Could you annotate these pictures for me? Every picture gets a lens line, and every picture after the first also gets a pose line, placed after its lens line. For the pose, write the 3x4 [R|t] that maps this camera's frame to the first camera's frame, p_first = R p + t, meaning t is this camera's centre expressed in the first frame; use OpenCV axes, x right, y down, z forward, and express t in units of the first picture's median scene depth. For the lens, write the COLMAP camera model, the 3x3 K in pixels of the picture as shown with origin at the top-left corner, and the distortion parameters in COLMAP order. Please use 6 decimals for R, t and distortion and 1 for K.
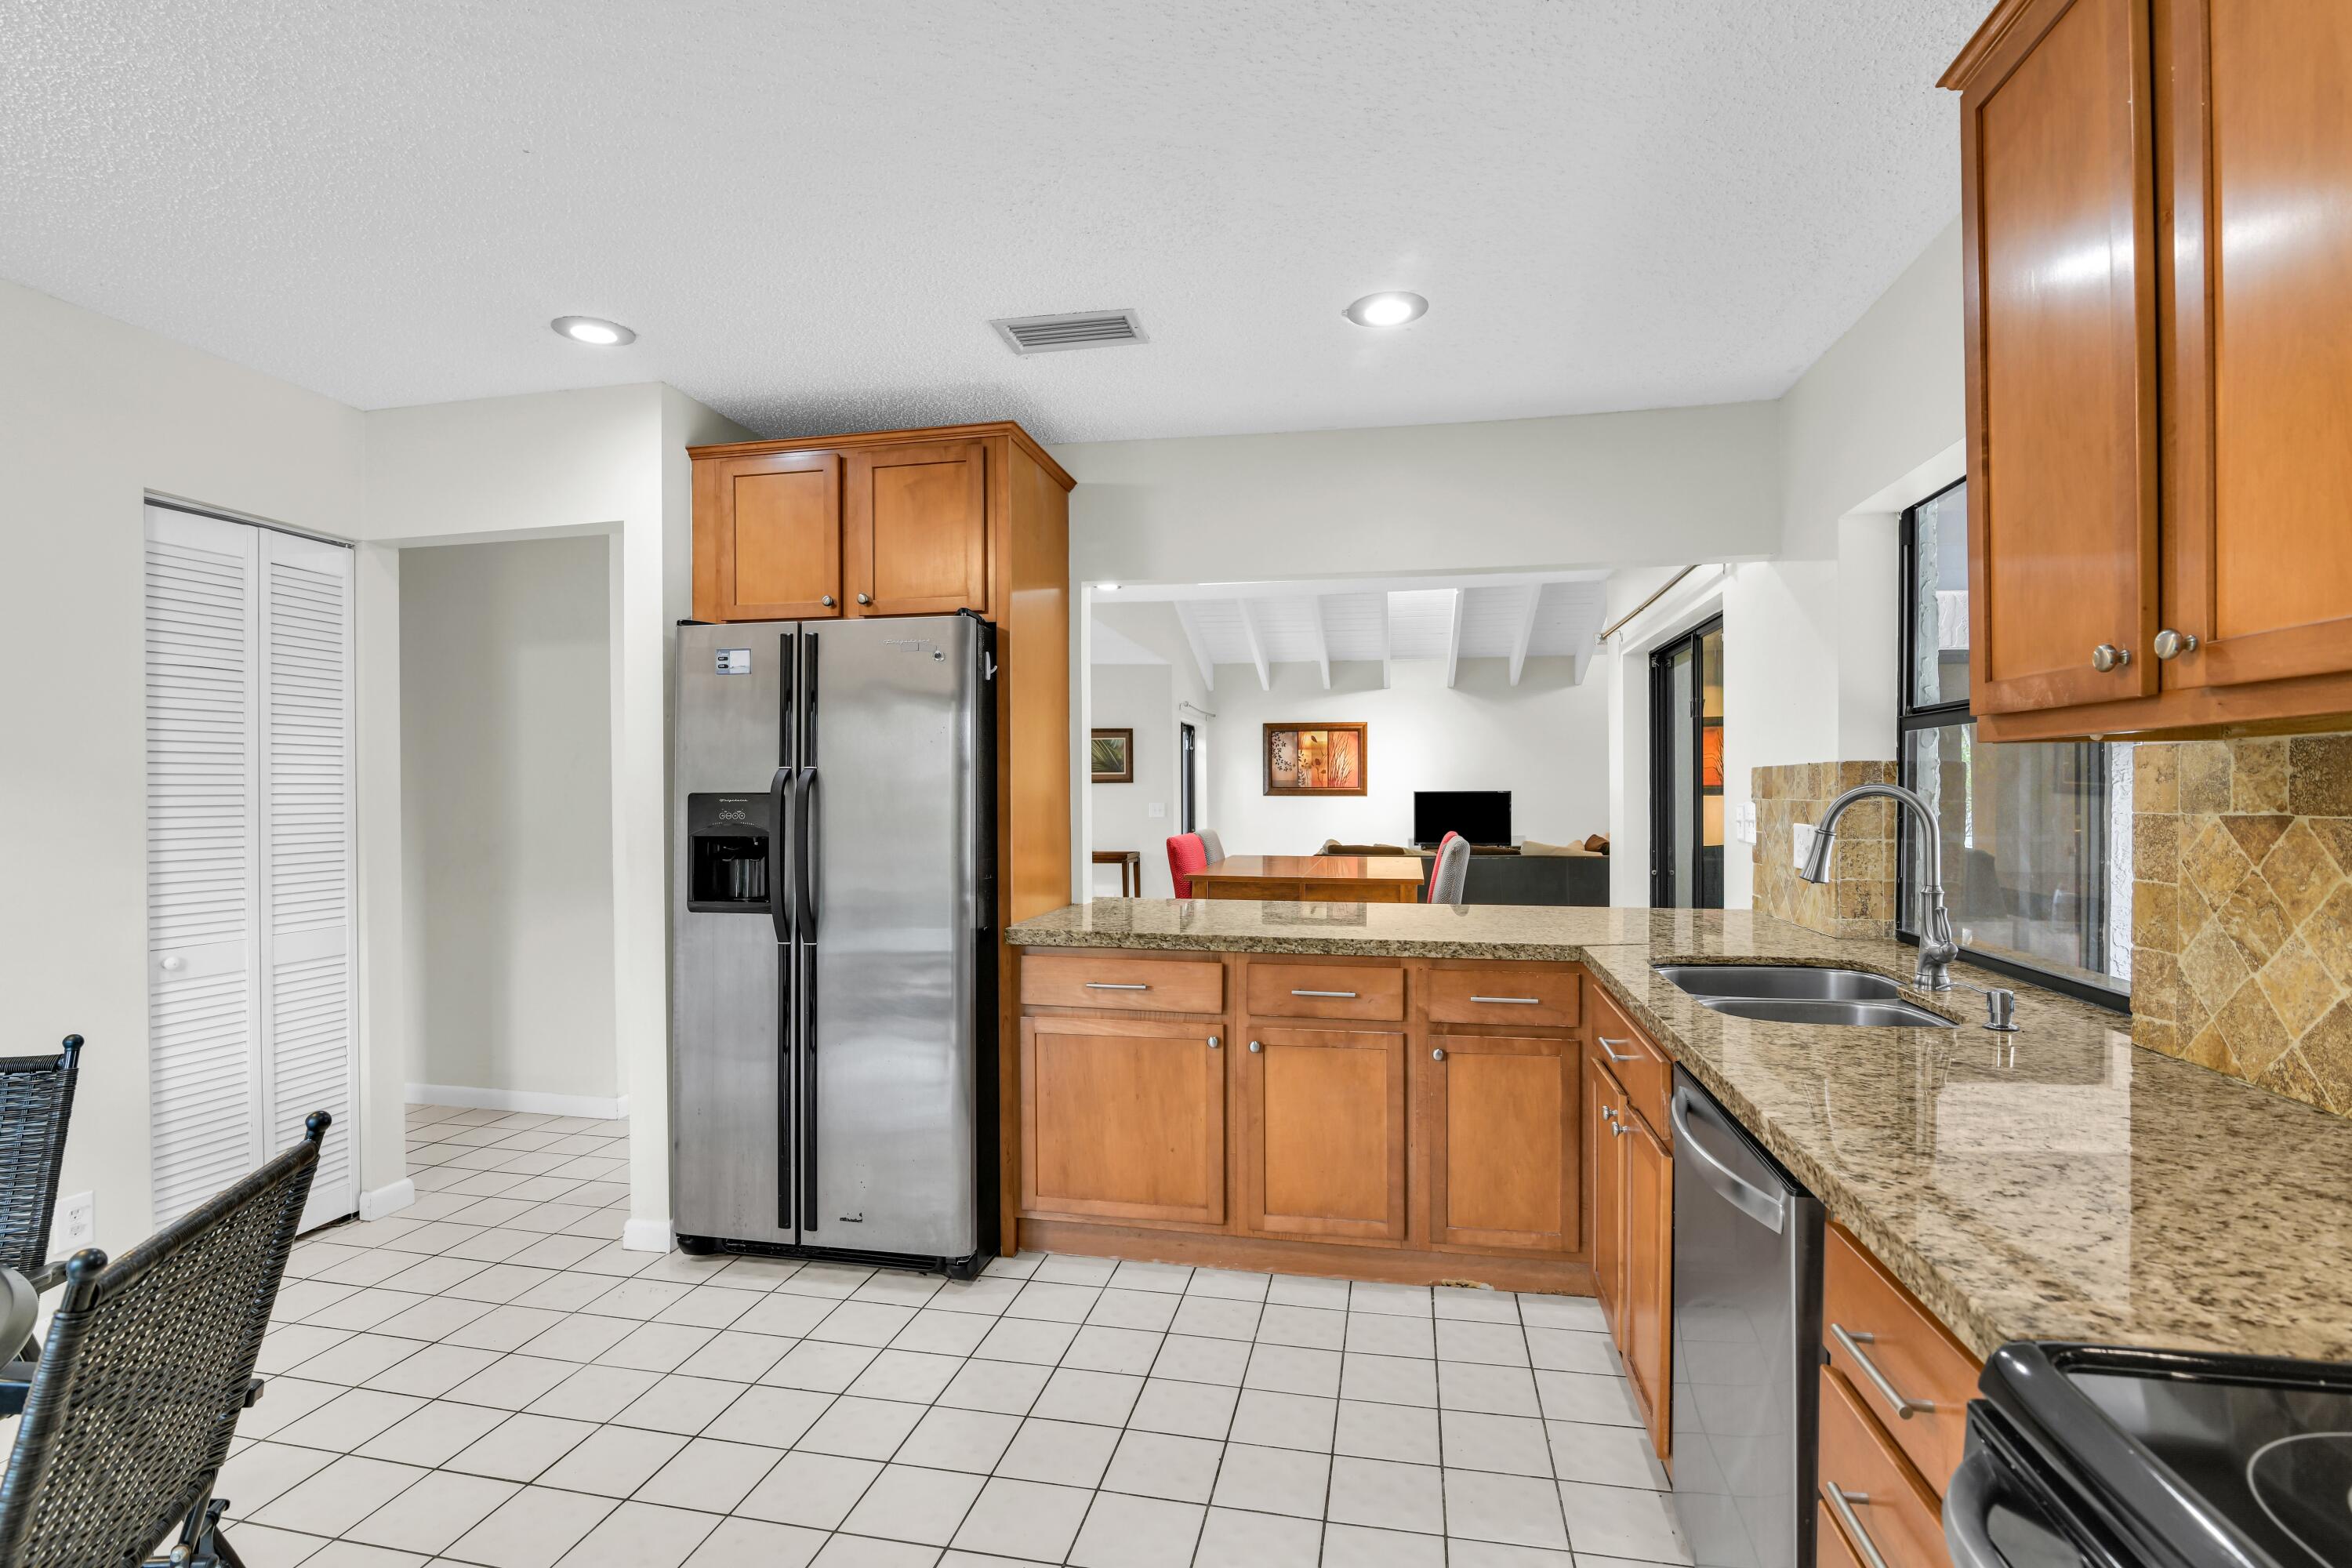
lens RADIAL K [[1154.0, 0, 1167.0], [0, 1154.0, 784.8], [0, 0, 1]] dist [-0.008973, -0.000360]
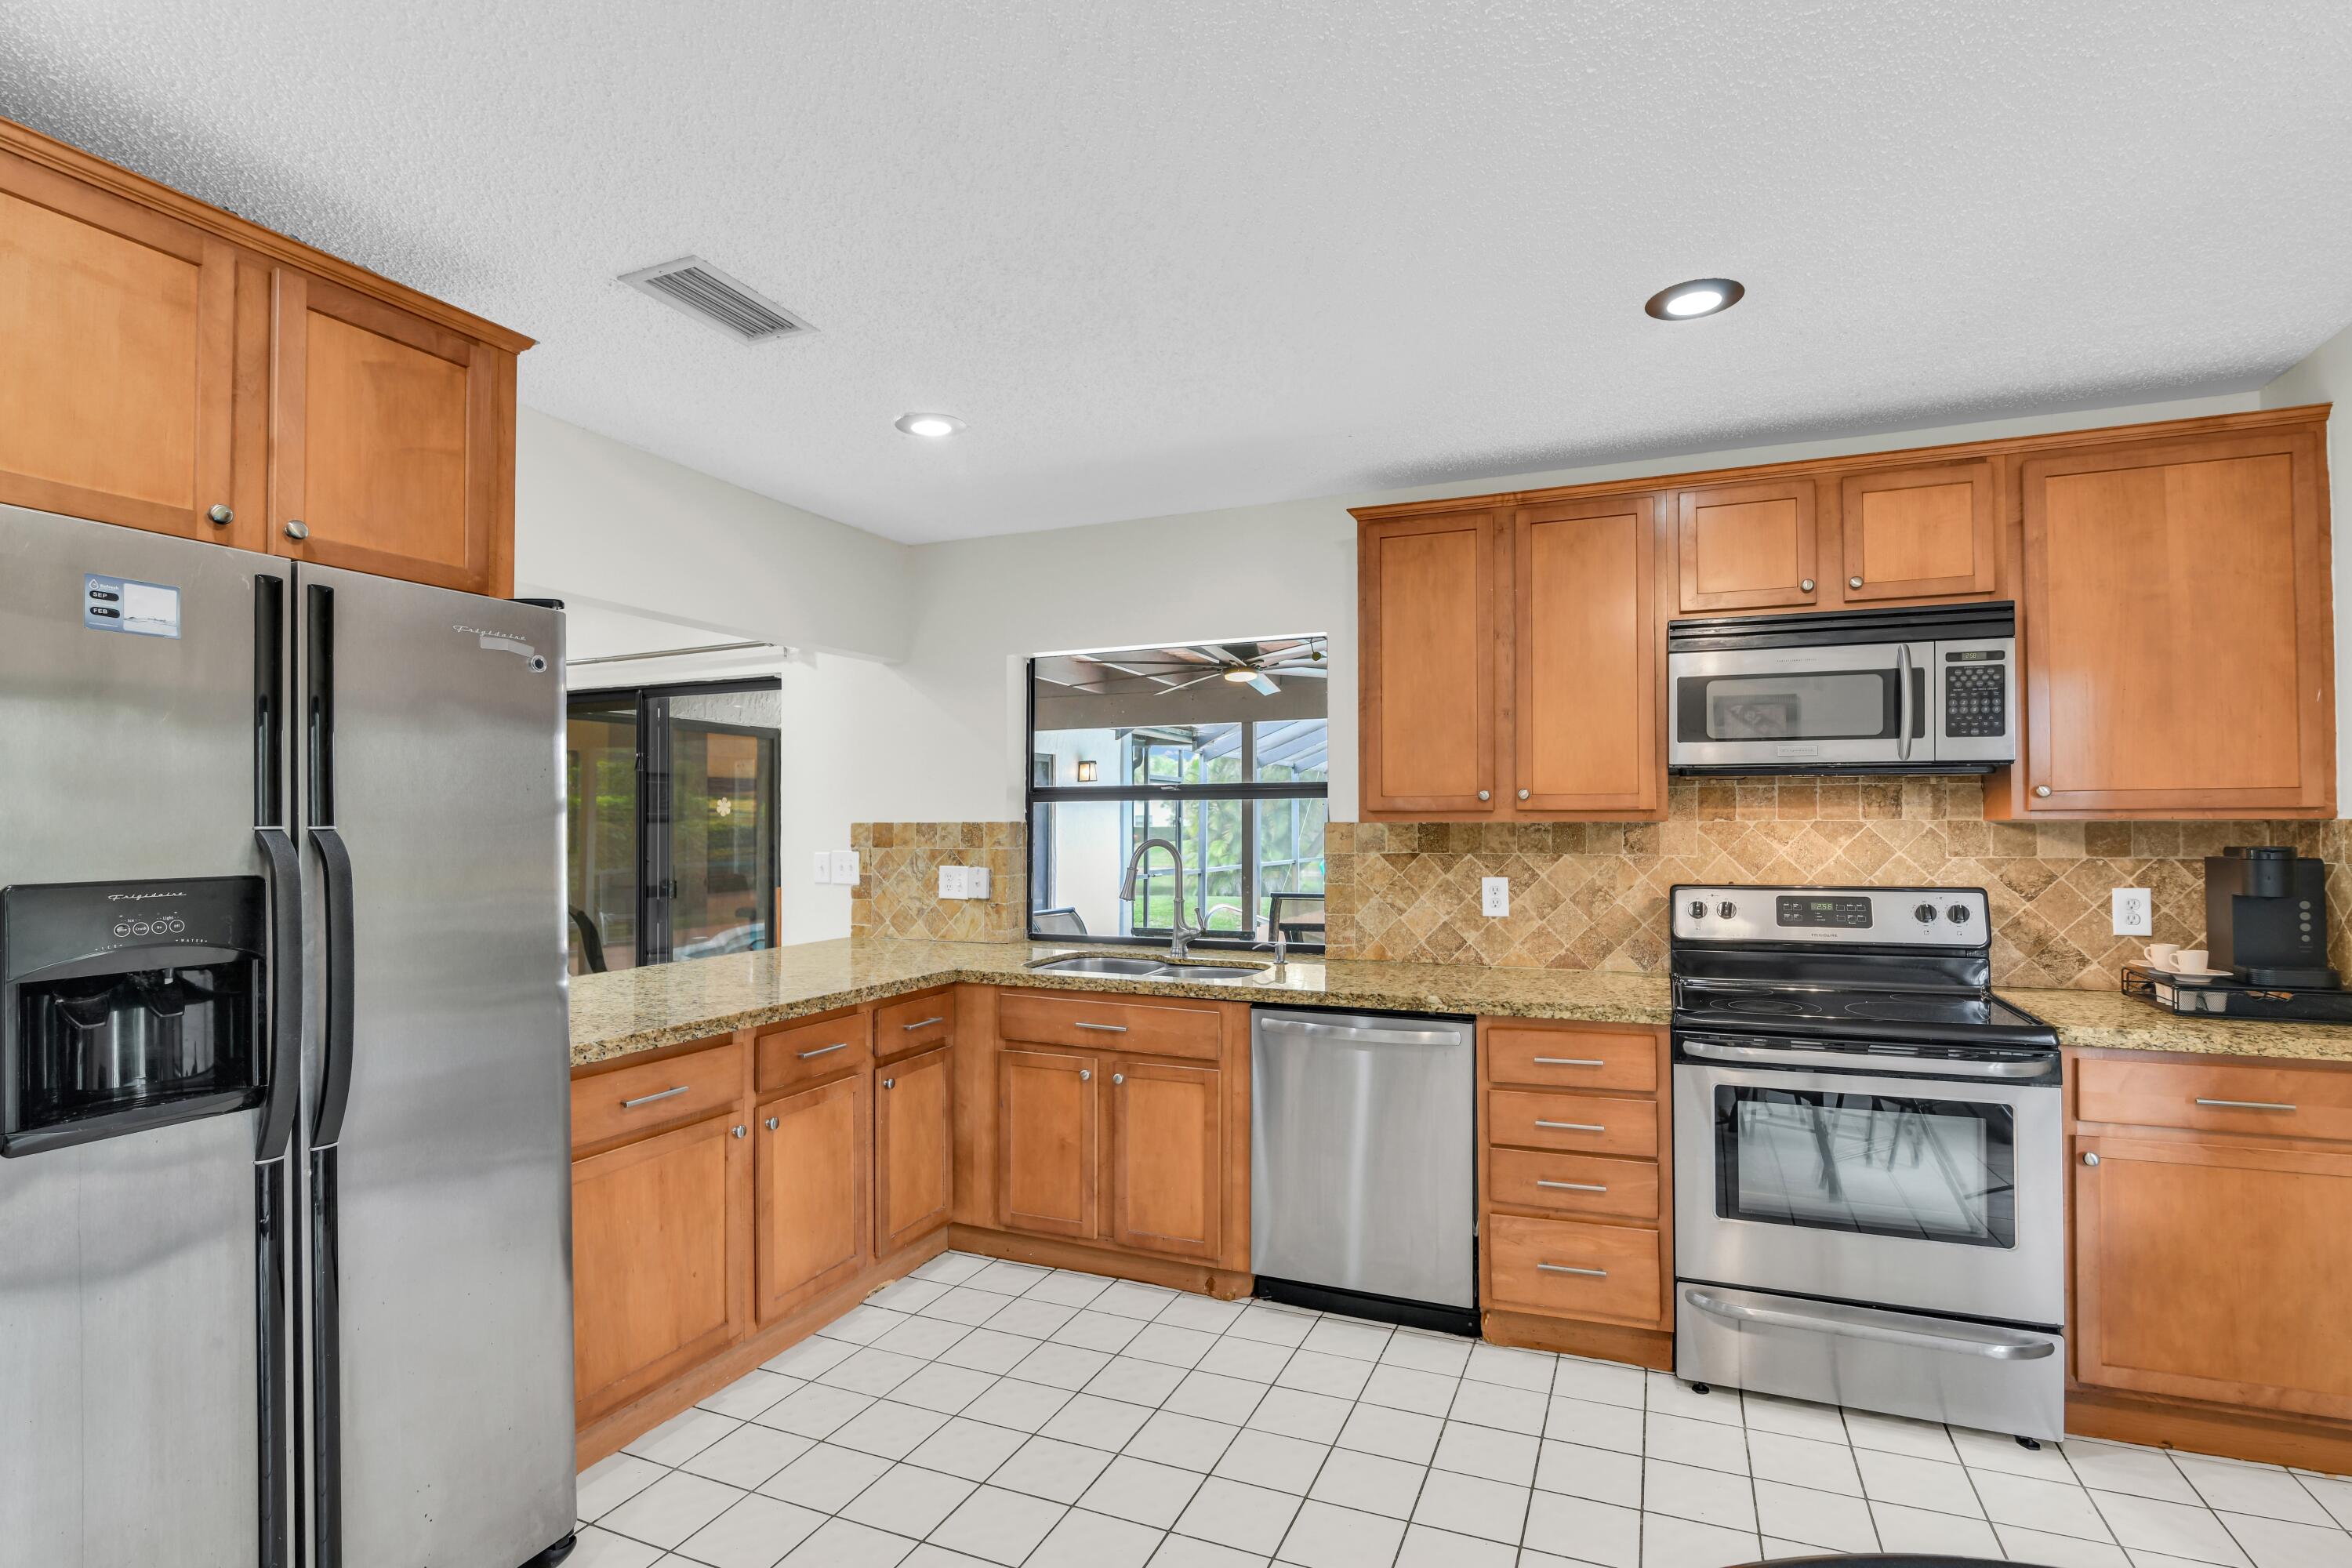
lens RADIAL K [[1154.0, 0, 1178.9], [0, 1154.0, 803.0], [0, 0, 1]] dist [-0.008973, -0.000360]
pose [[0.181067, 0.018457, 0.983298, -0.818304], [-0.001069, 0.999827, -0.018570, -0.017838], [-0.983470, 0.002311, 0.181055, 0.520895]]
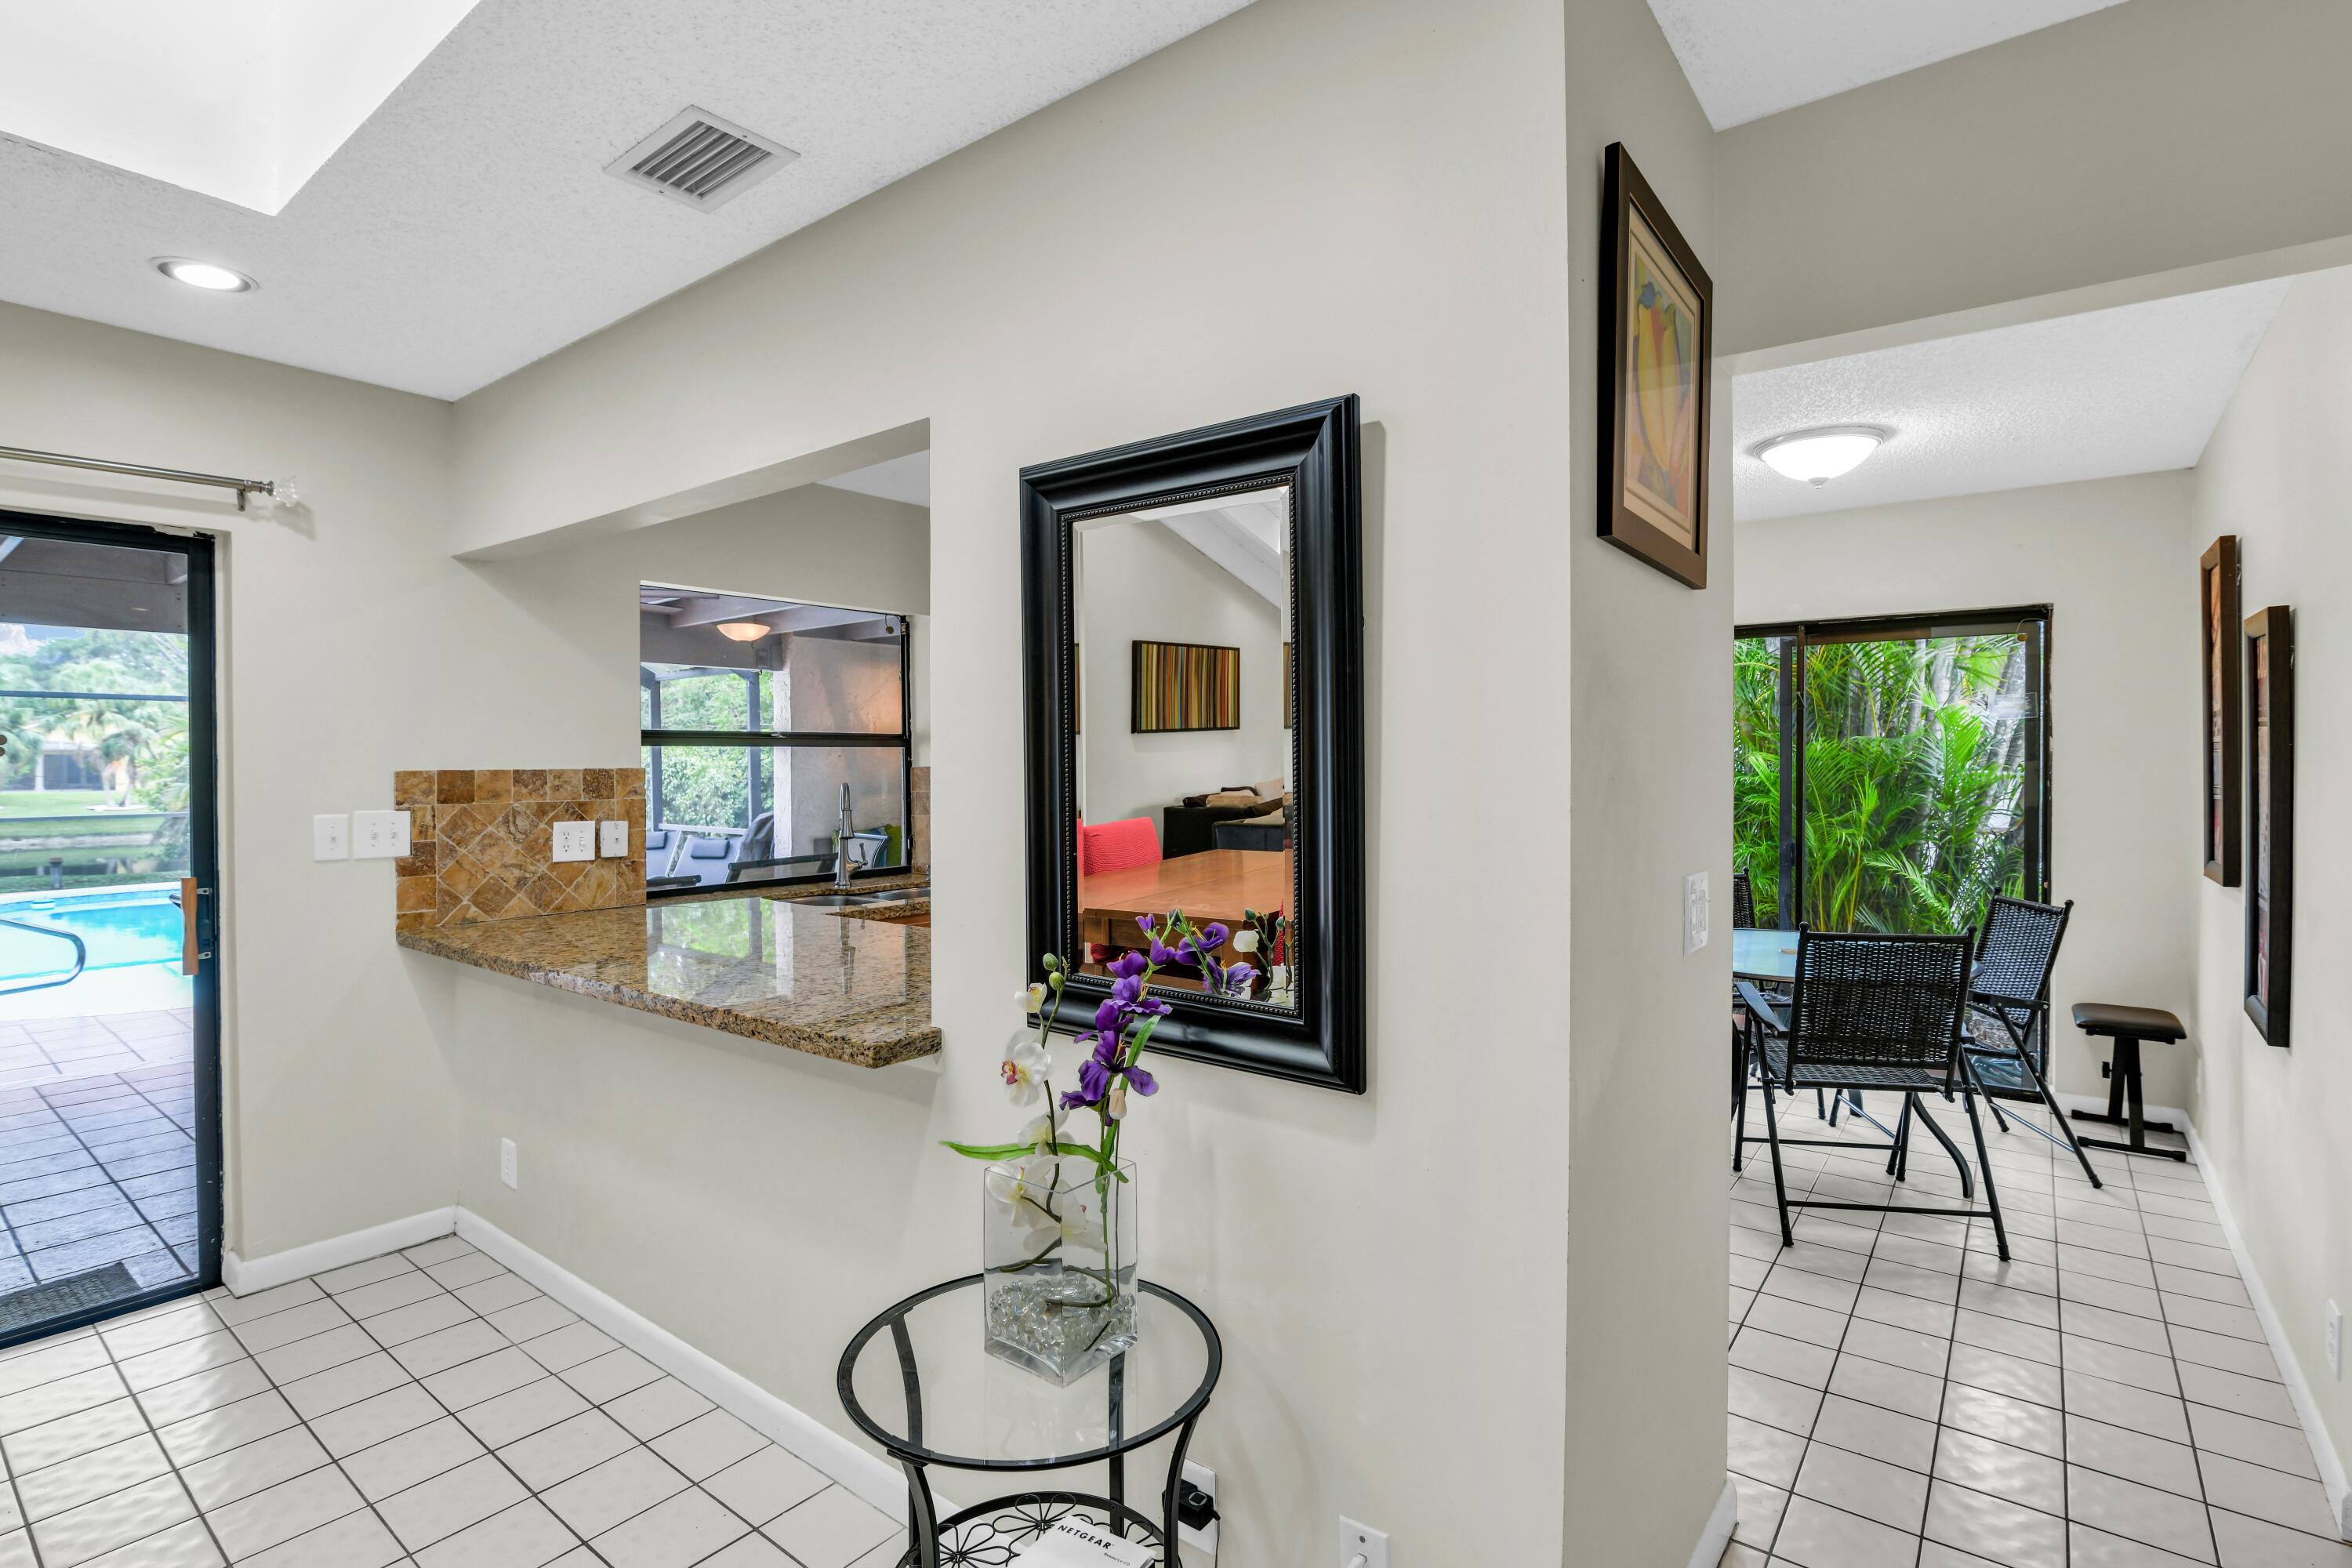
lens RADIAL K [[1101.1, 0, 1172.3], [0, 1101.1, 776.6], [0, 0, 1]] dist [-0.013958, -0.000450]
pose [[-0.898024, 0.003748, 0.439930, -0.502895], [0.008121, 0.999935, 0.008058, -0.016505], [-0.439871, 0.010809, -0.897996, 1.837490]]
